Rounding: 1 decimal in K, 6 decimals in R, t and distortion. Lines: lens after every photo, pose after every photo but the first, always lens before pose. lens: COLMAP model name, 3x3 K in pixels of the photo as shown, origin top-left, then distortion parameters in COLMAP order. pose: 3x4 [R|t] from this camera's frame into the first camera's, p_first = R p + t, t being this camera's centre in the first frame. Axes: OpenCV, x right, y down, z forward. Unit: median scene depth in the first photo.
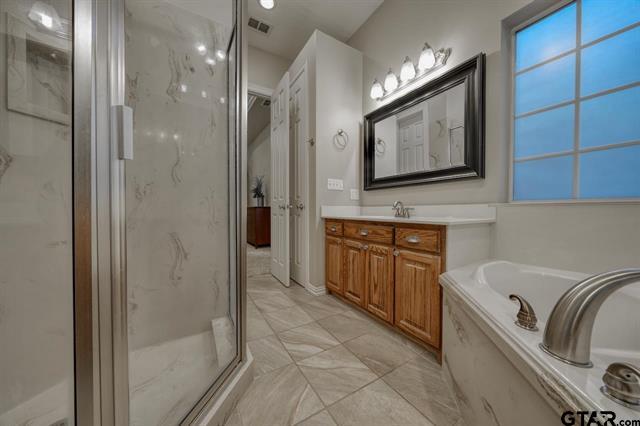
lens RADIAL K [[216.7, 0, 321.5], [0, 216.7, 211.6], [0, 0, 1]] dist [-0.001600, 0.000273]
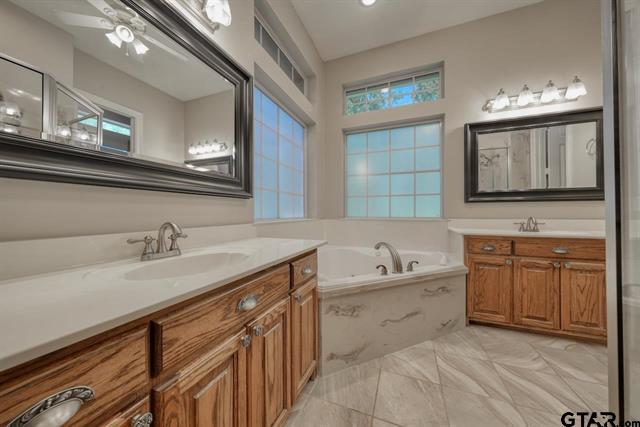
lens RADIAL K [[216.7, 0, 321.5], [0, 216.7, 212.1], [0, 0, 1]] dist [-0.001600, 0.000273]
pose [[0.800769, 0.006280, 0.598940, -0.949917], [0.003868, 0.999870, -0.015655, -0.048321], [-0.598960, 0.014853, 0.800641, 0.687184]]
